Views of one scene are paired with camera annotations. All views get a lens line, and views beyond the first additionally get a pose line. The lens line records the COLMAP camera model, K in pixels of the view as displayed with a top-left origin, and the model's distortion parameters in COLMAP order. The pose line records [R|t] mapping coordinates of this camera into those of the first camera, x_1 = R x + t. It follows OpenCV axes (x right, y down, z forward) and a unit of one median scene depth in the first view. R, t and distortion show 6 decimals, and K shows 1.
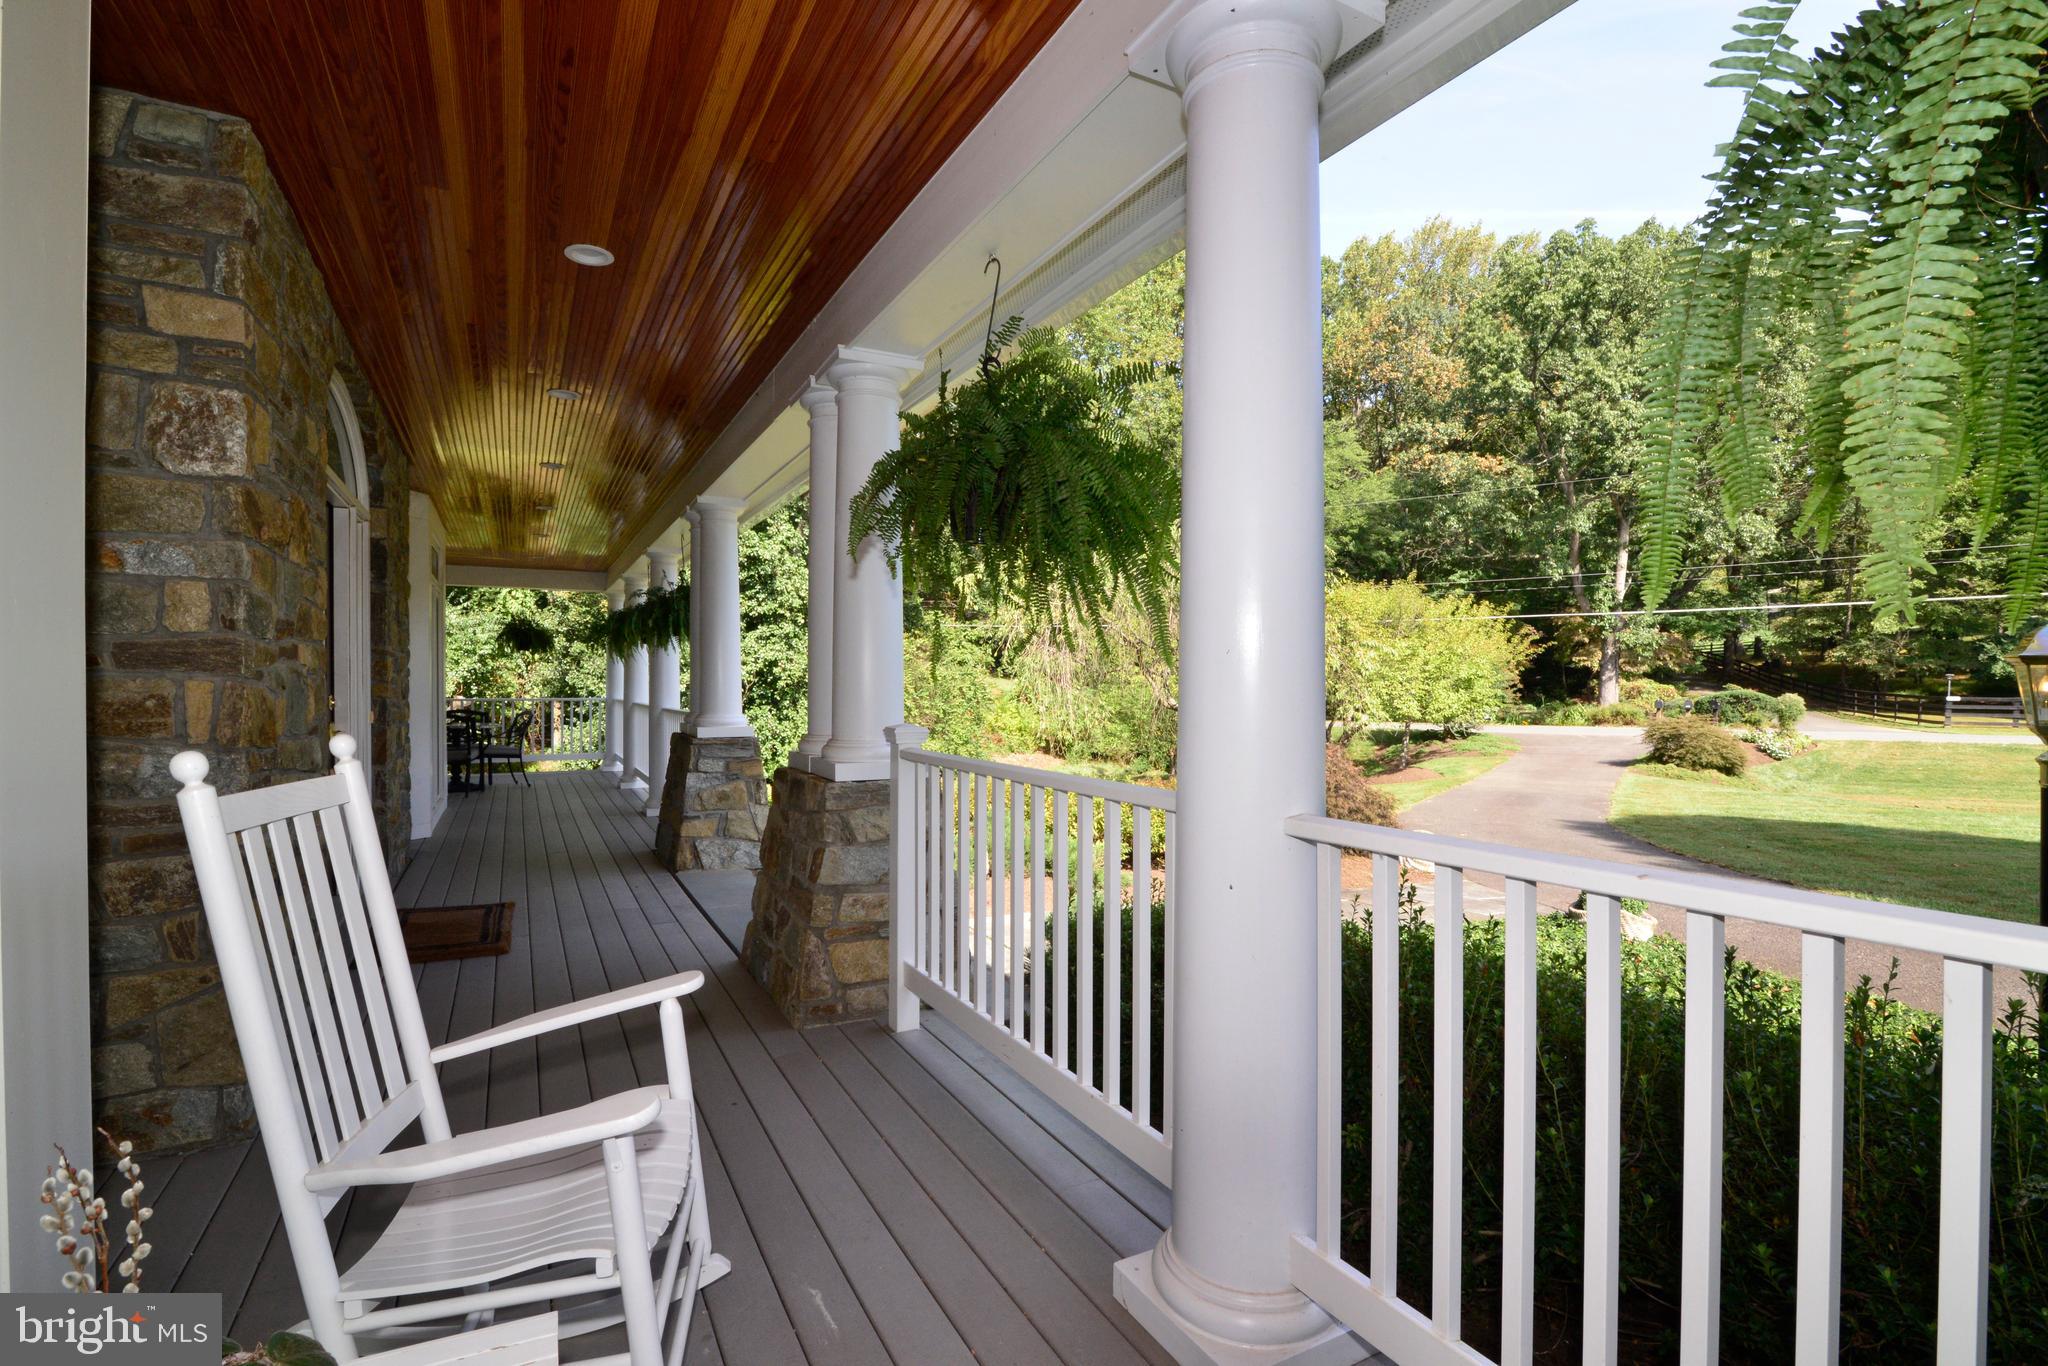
lens RADIAL K [[938.4, 0, 1023.1], [0, 938.4, 690.5], [0, 0, 1]] dist [-0.014429, 0.000459]
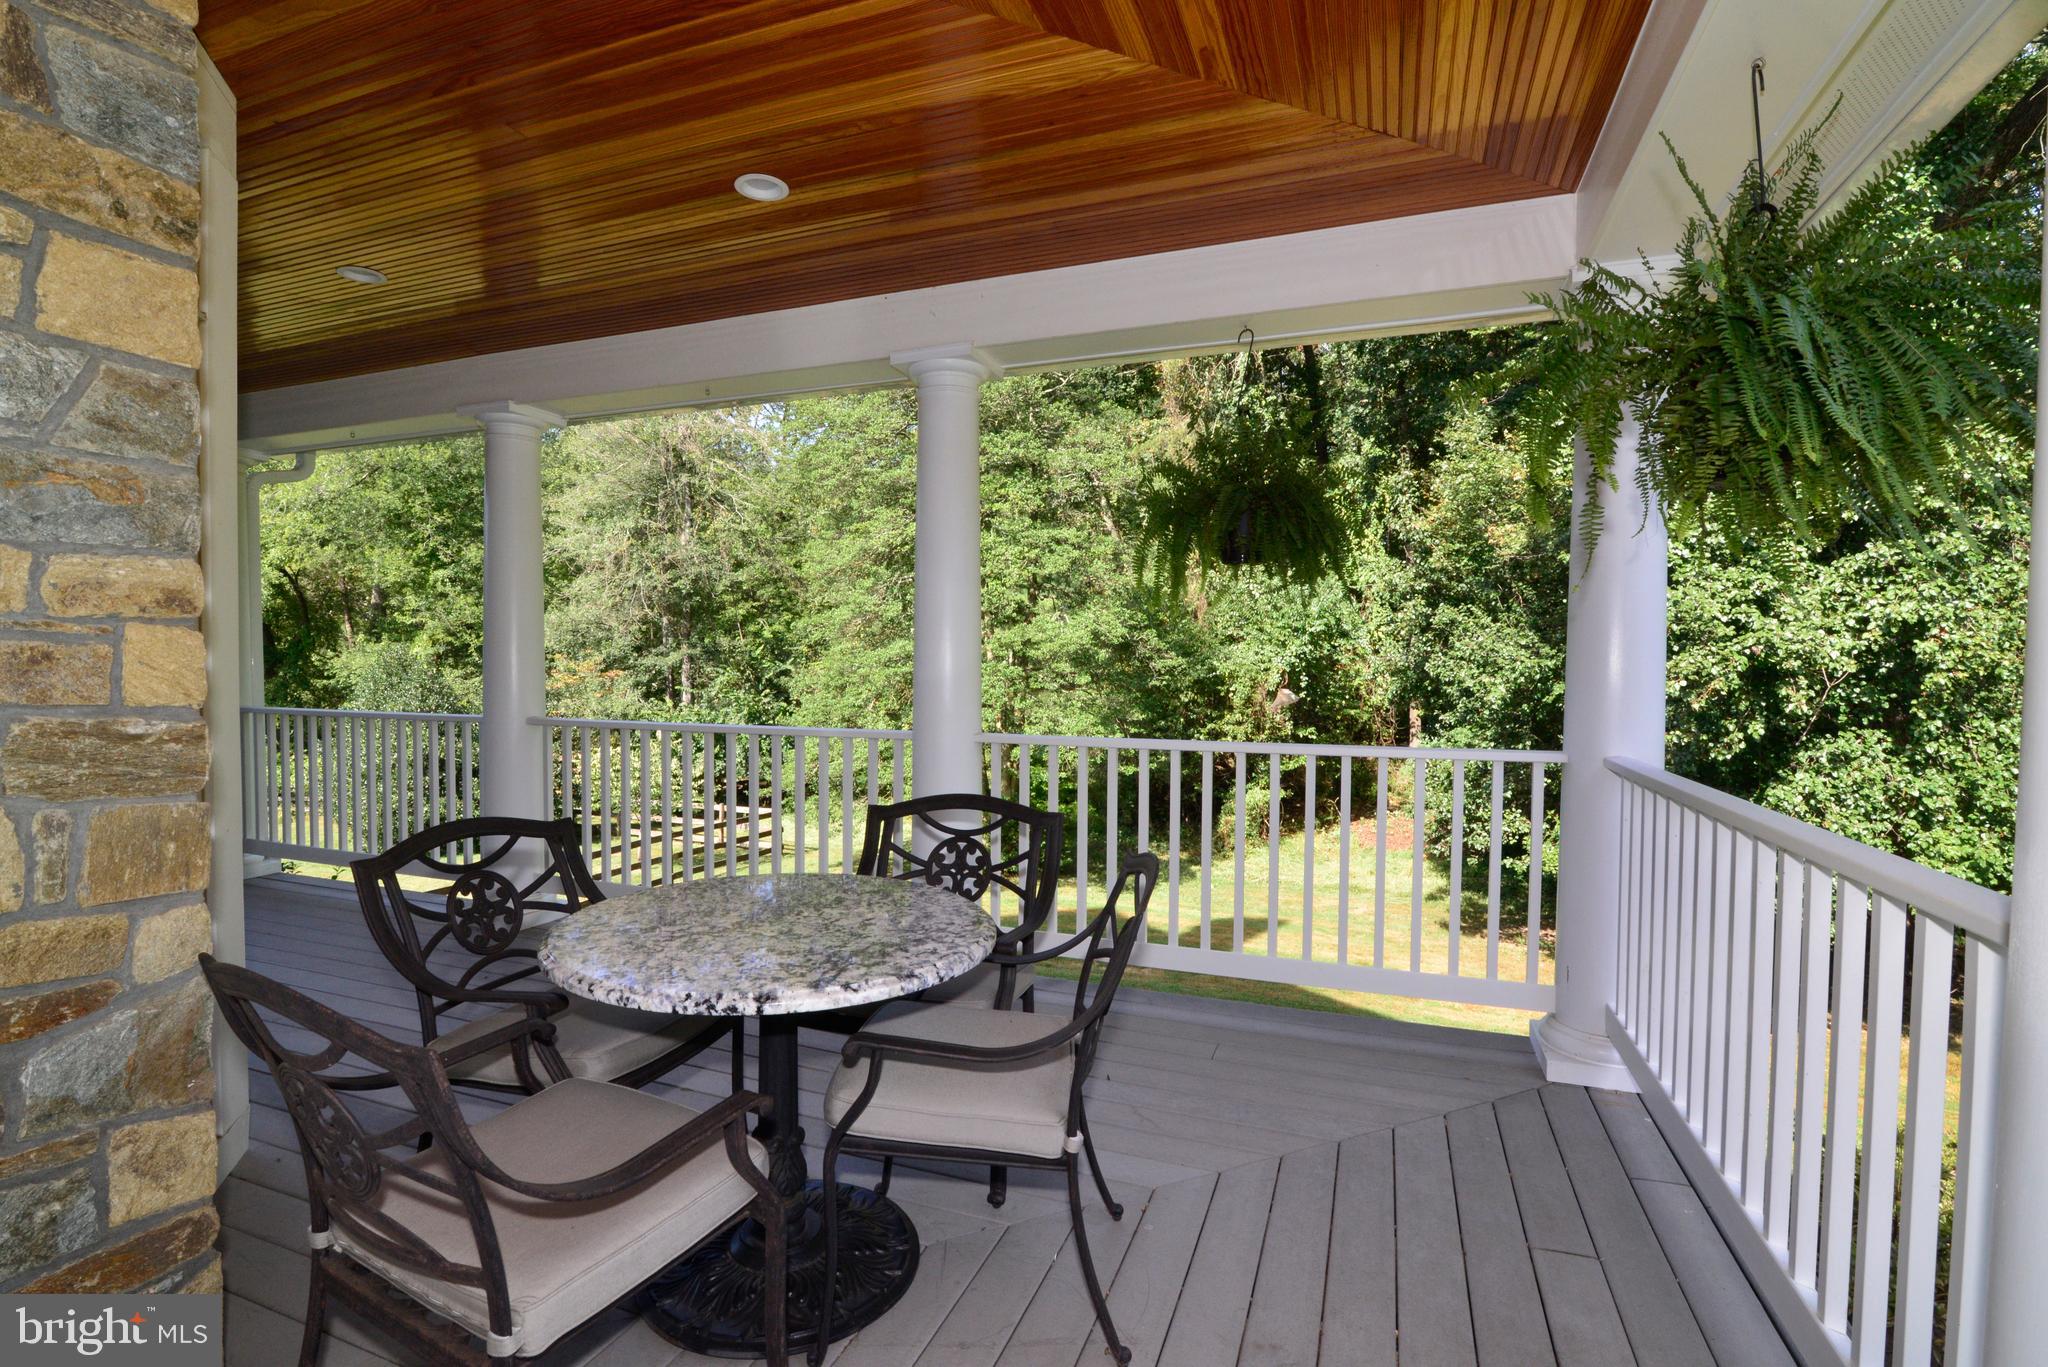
lens RADIAL K [[938.4, 0, 1023.1], [0, 938.4, 691.0], [0, 0, 1]] dist [-0.014429, 0.000459]
pose [[0.646307, 0.020030, -0.762814, -0.196995], [-0.008304, 0.999781, 0.019216, -0.006515], [0.763032, -0.006085, 0.646332, 0.414963]]
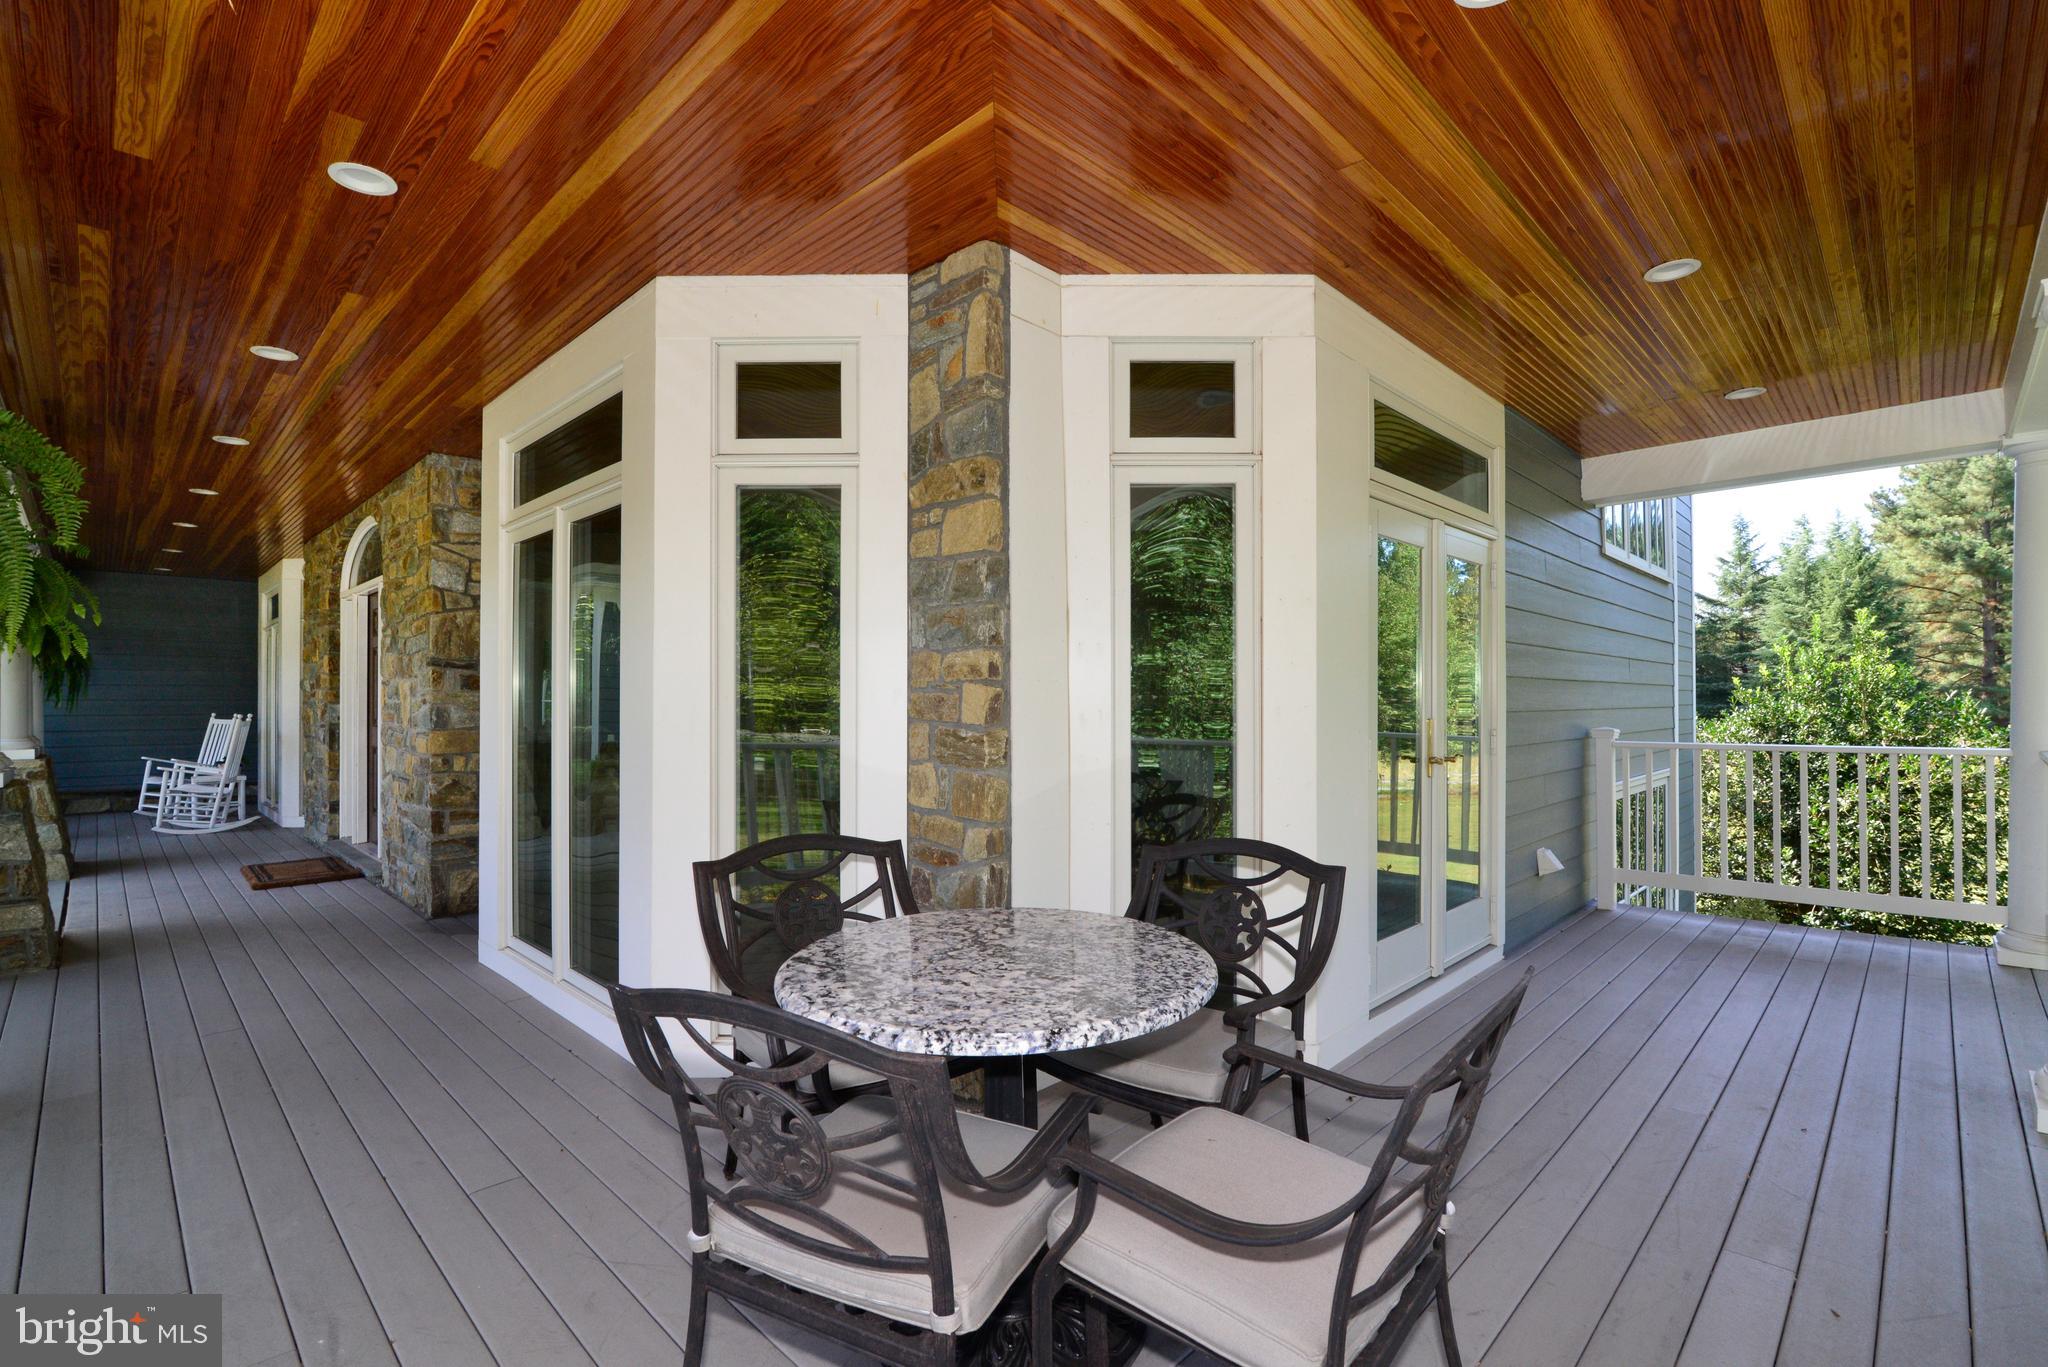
lens RADIAL K [[938.4, 0, 1023.1], [0, 938.4, 691.0], [0, 0, 1]] dist [-0.014429, 0.000459]
pose [[-0.956919, -0.003220, -0.290336, -0.583110], [-0.003012, 0.999995, -0.001164, -0.017748], [0.290338, -0.000240, -0.956924, 1.246874]]
